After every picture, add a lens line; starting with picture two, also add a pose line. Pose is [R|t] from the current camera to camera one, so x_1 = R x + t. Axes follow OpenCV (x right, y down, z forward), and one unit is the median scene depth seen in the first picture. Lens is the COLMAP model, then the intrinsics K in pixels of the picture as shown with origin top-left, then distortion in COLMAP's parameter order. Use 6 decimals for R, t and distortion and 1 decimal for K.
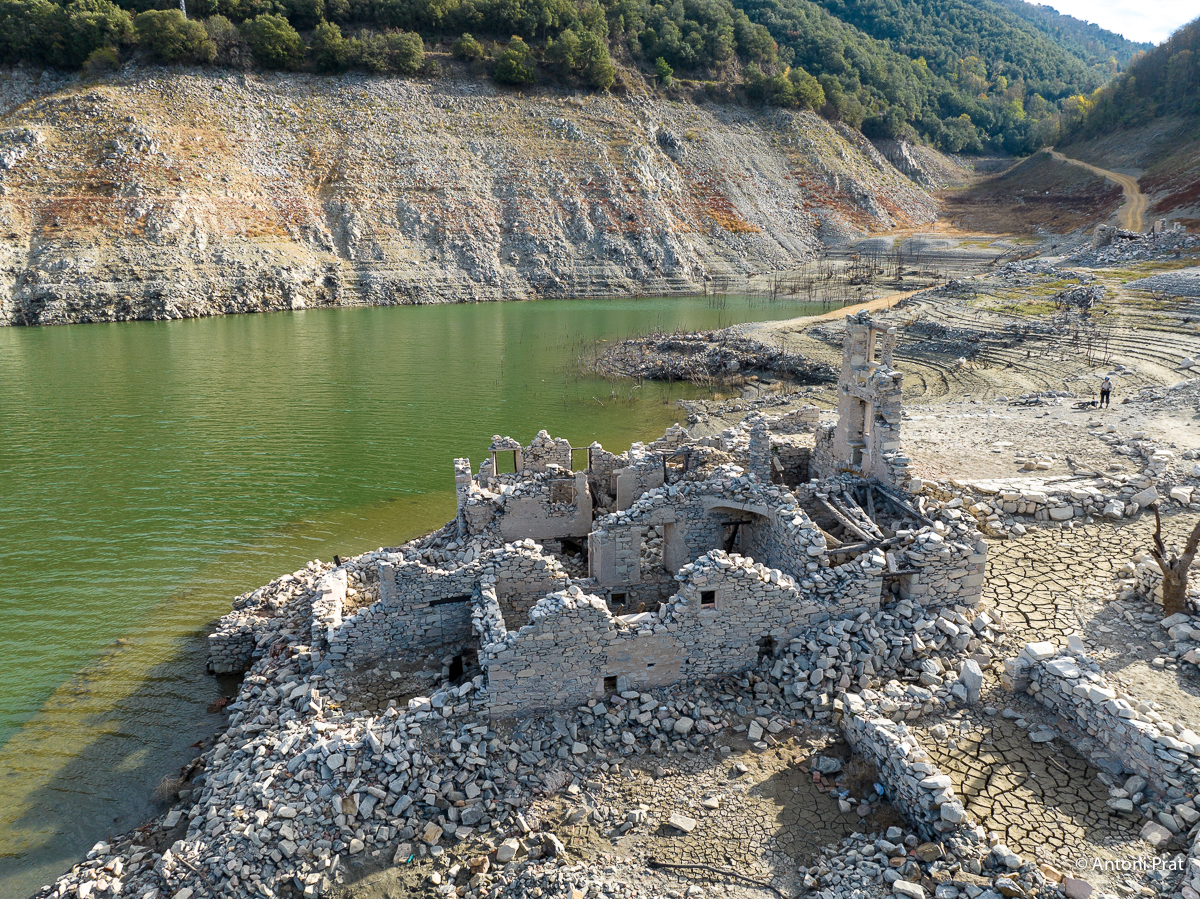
lens RADIAL K [[846.6, 0, 598.1], [0, 846.6, 444.6], [0, 0, 1]] dist [-0.065321, 0.035315]
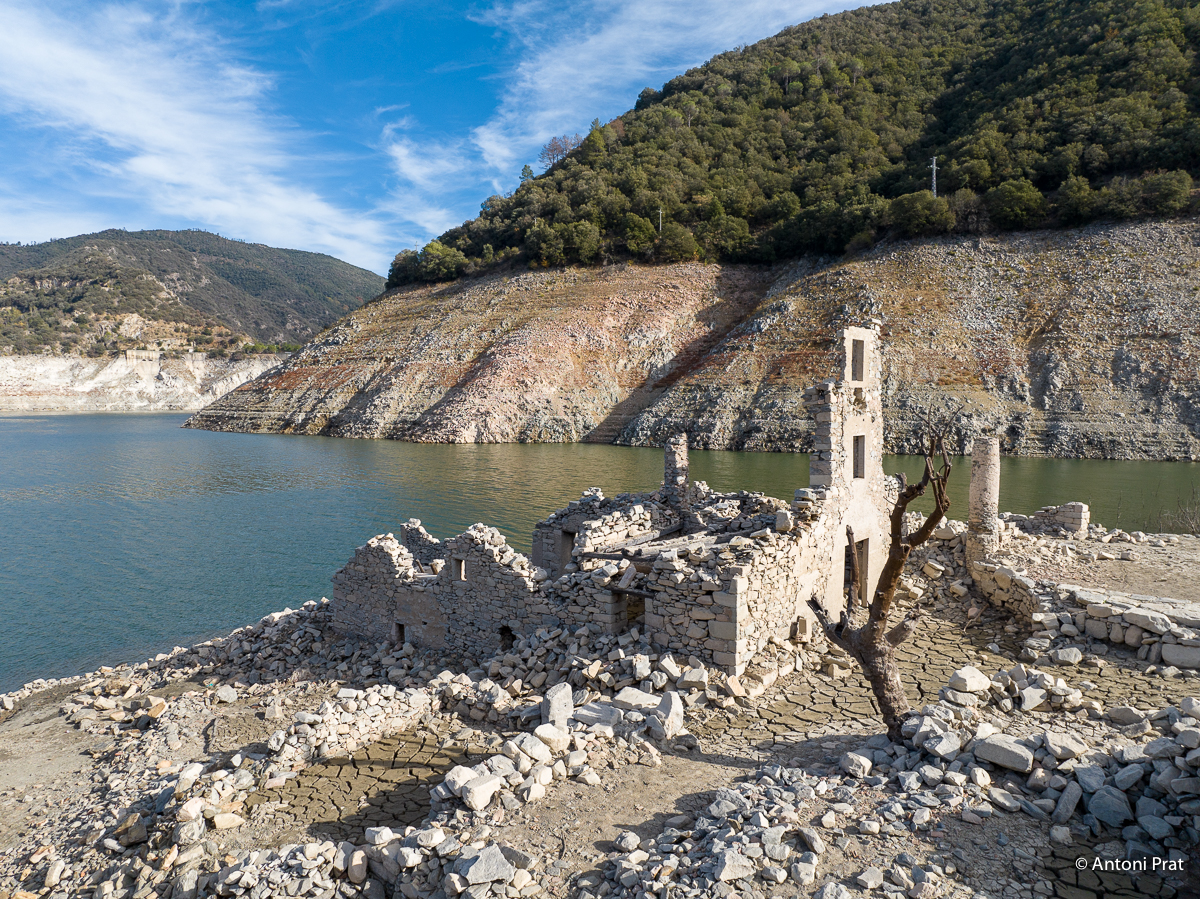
lens RADIAL K [[846.6, 0, 600.2], [0, 846.6, 444.4], [0, 0, 1]] dist [-0.065321, 0.035315]
pose [[0.621484, 0.041236, -0.782341, 0.125950], [-0.197140, 0.974711, -0.105231, 0.013589], [0.758217, 0.219630, 0.613897, 0.056959]]
